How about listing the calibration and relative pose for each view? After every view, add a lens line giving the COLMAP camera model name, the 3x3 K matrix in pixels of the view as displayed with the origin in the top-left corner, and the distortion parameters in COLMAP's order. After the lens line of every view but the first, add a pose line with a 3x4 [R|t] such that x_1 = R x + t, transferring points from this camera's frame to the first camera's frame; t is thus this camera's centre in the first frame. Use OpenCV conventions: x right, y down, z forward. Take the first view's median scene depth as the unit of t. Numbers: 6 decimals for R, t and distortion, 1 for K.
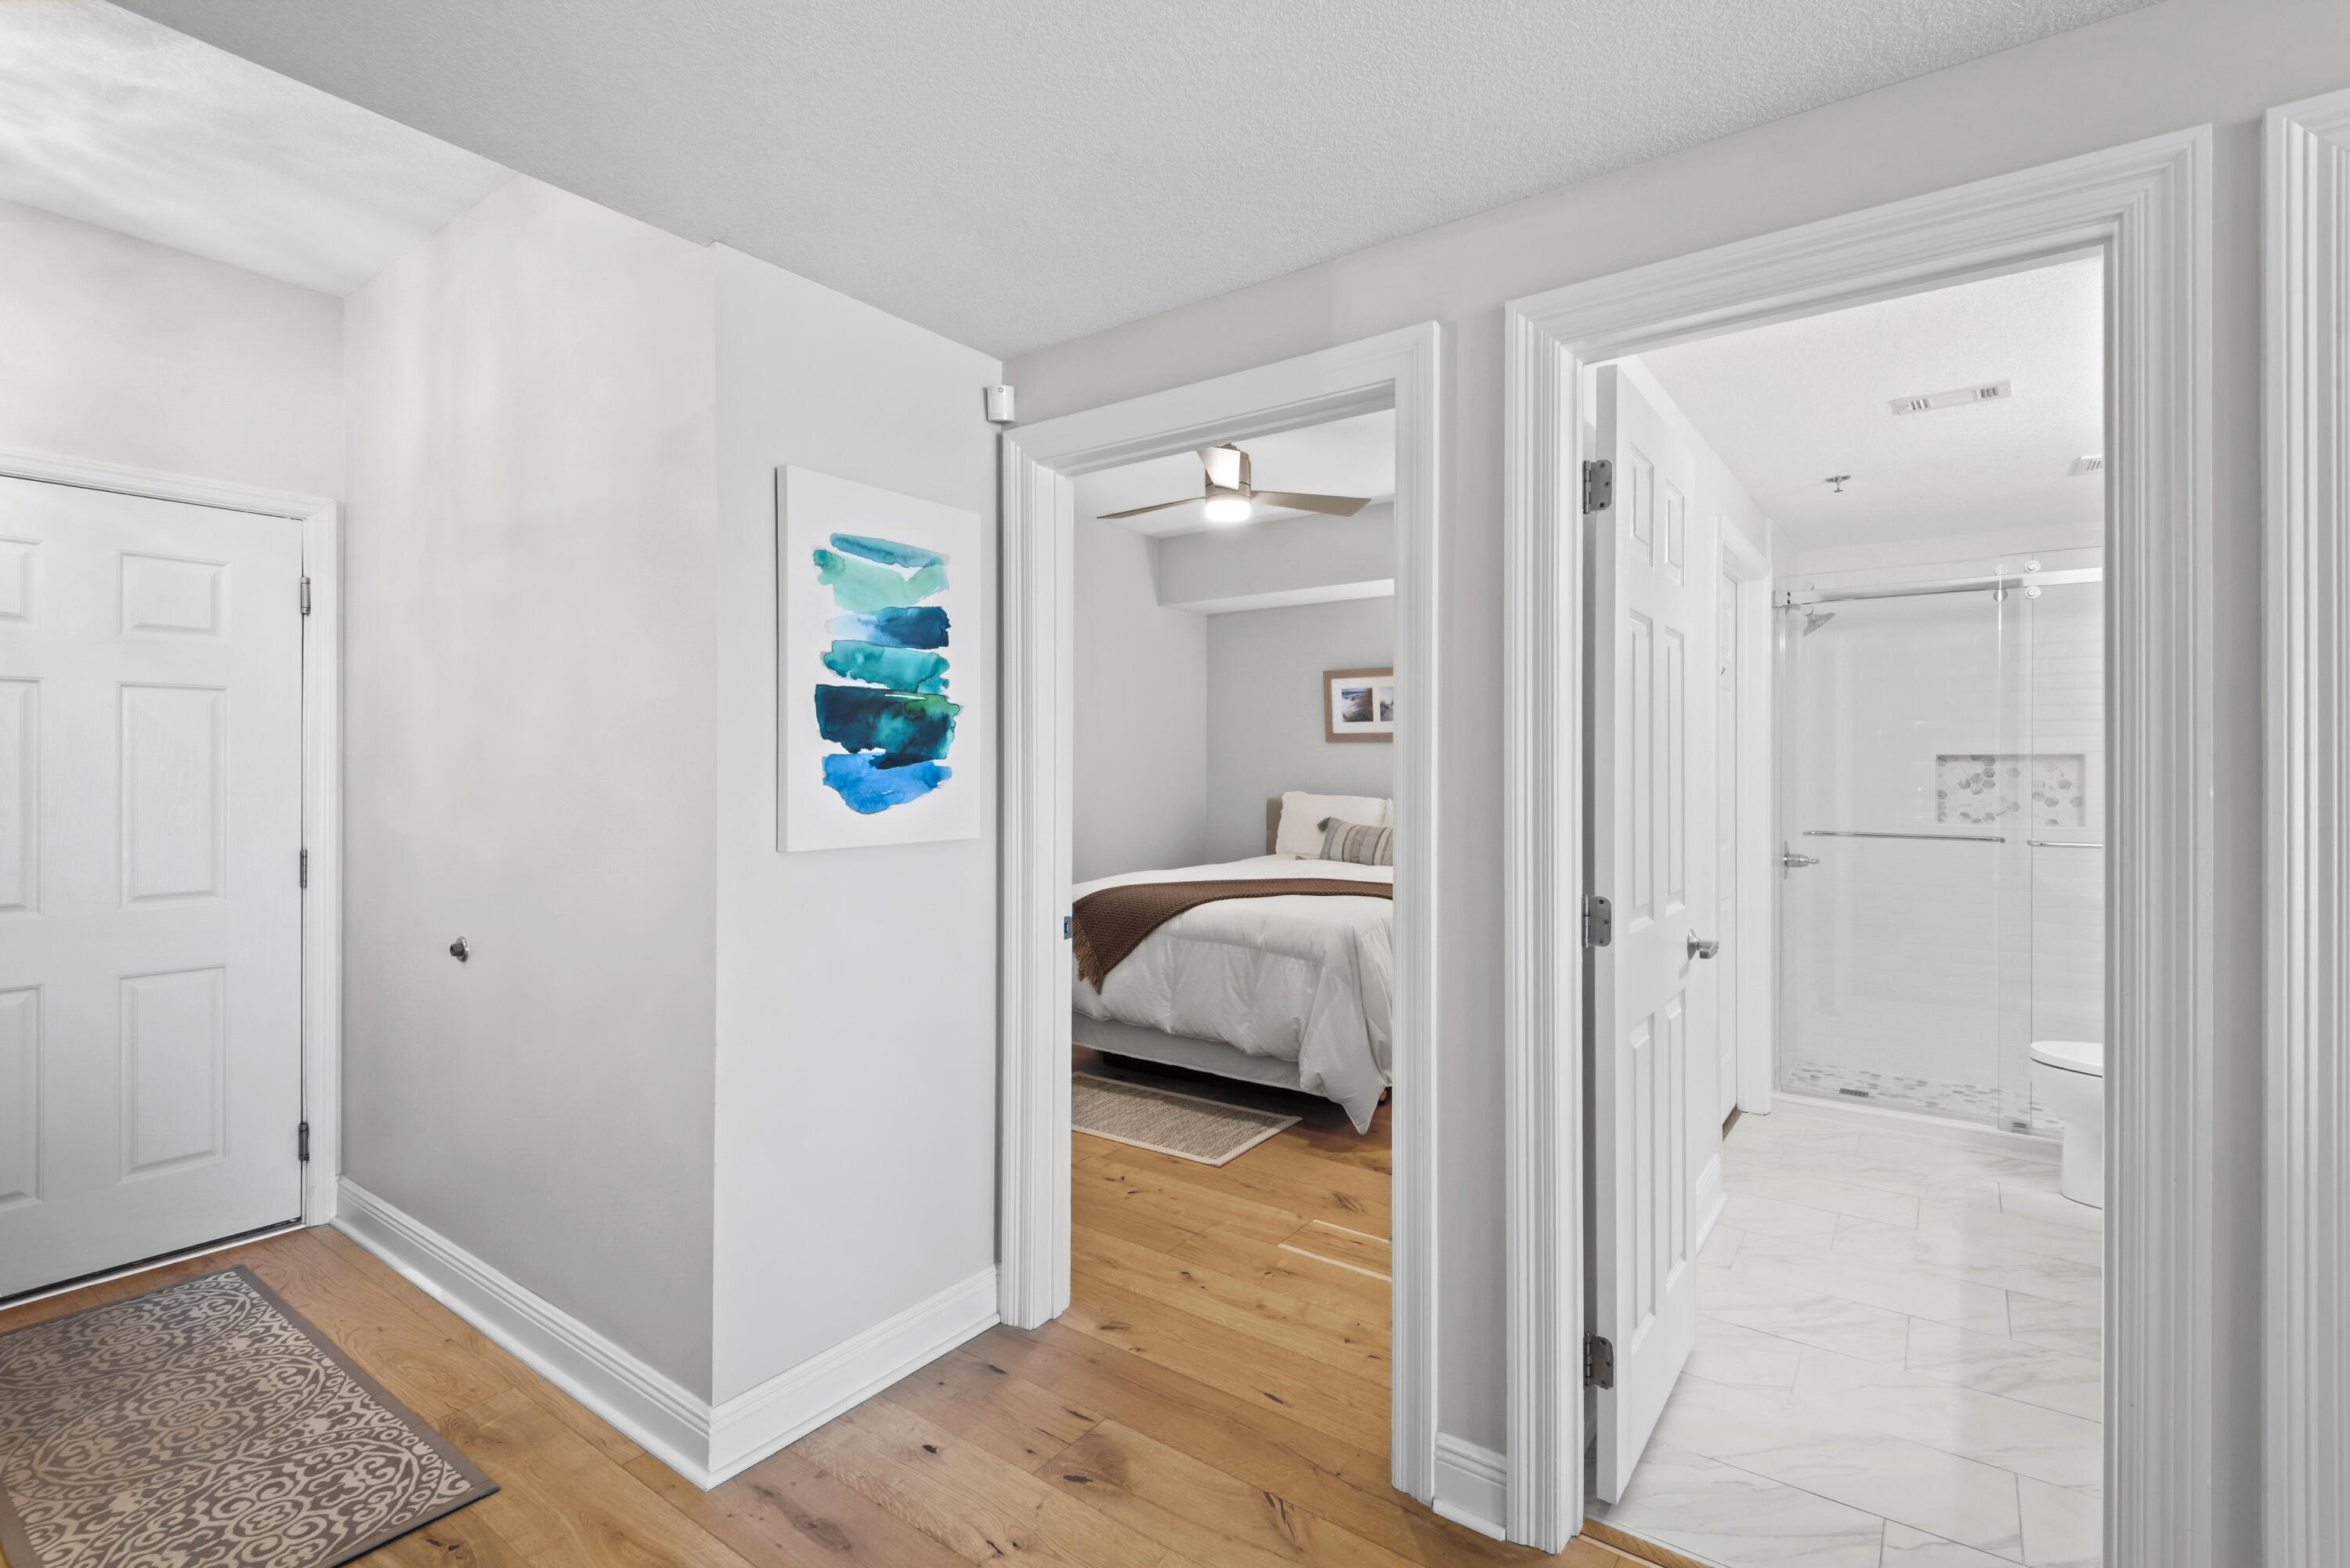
lens RADIAL K [[1077.2, 0, 1194.6], [0, 1077.2, 778.4], [0, 0, 1]] dist [0.011584, -0.011032]
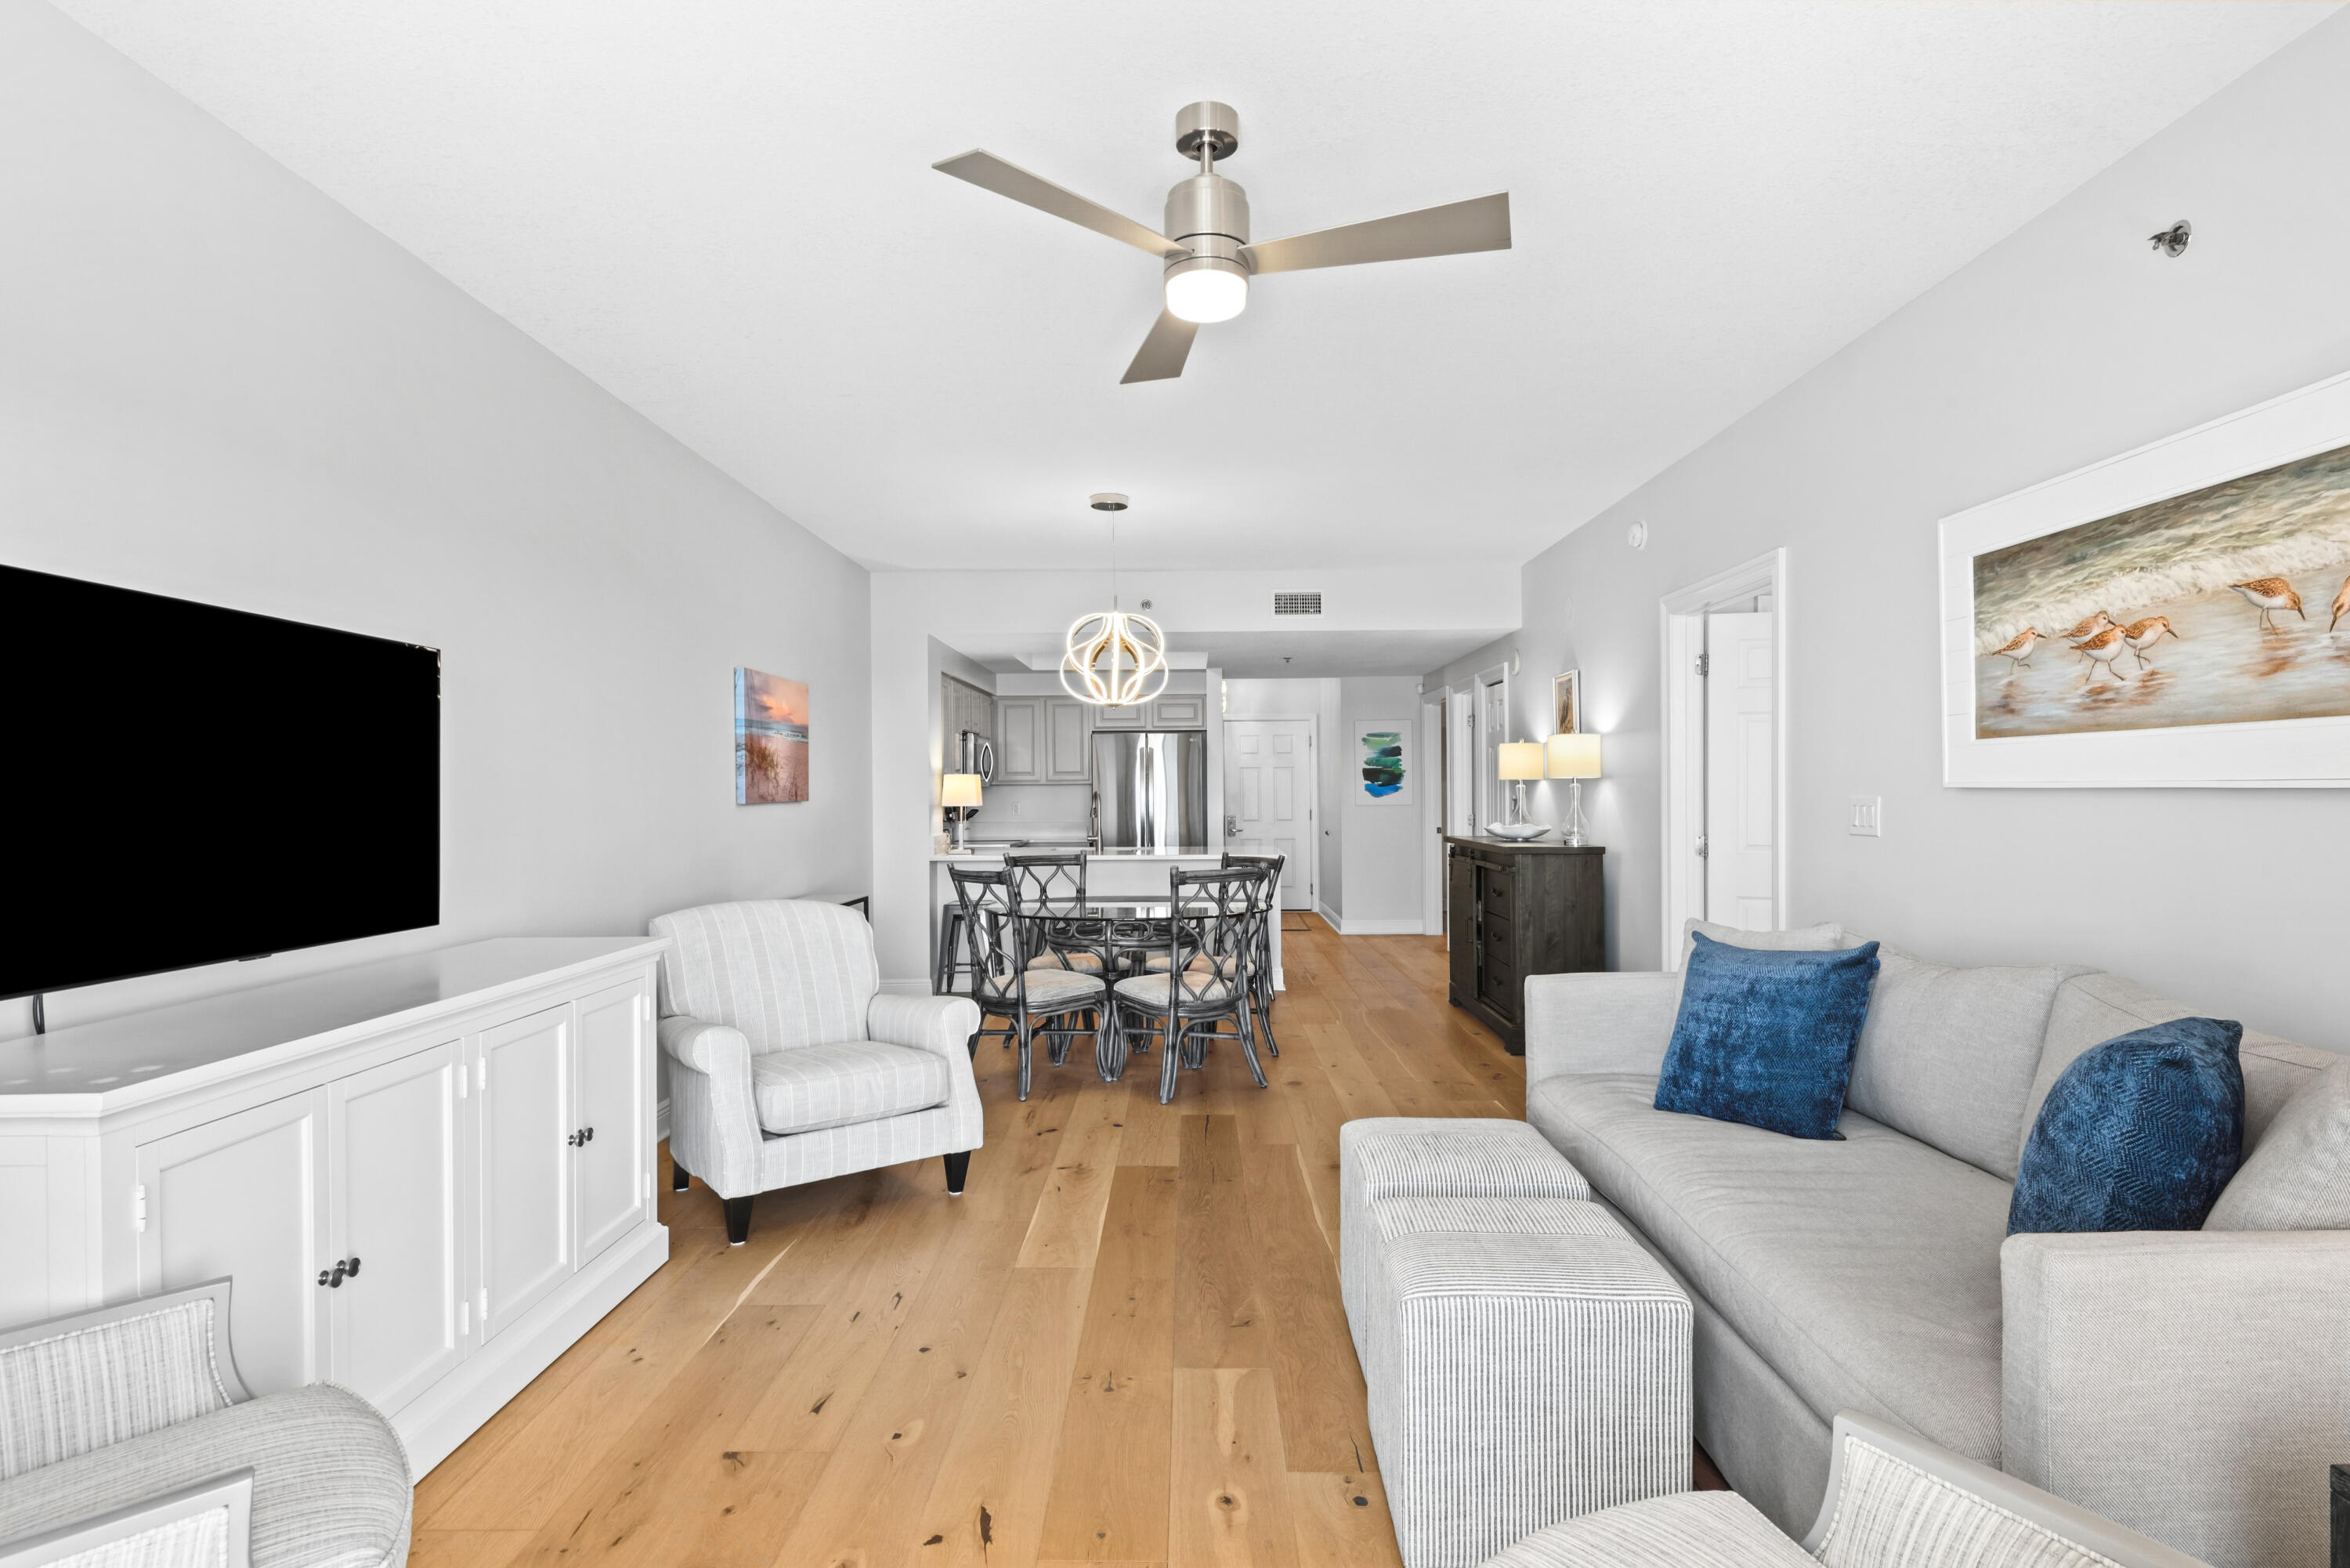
lens RADIAL K [[1263.8, 0, 1168.9], [0, 1263.8, 794.8], [0, 0, 1]] dist [0.031441, -0.000043]
pose [[0.565123, -0.002724, -0.825002, 3.262879], [0.007138, 0.999973, 0.001588, 0.008797], [0.824976, -0.006787, 0.565127, -2.437265]]
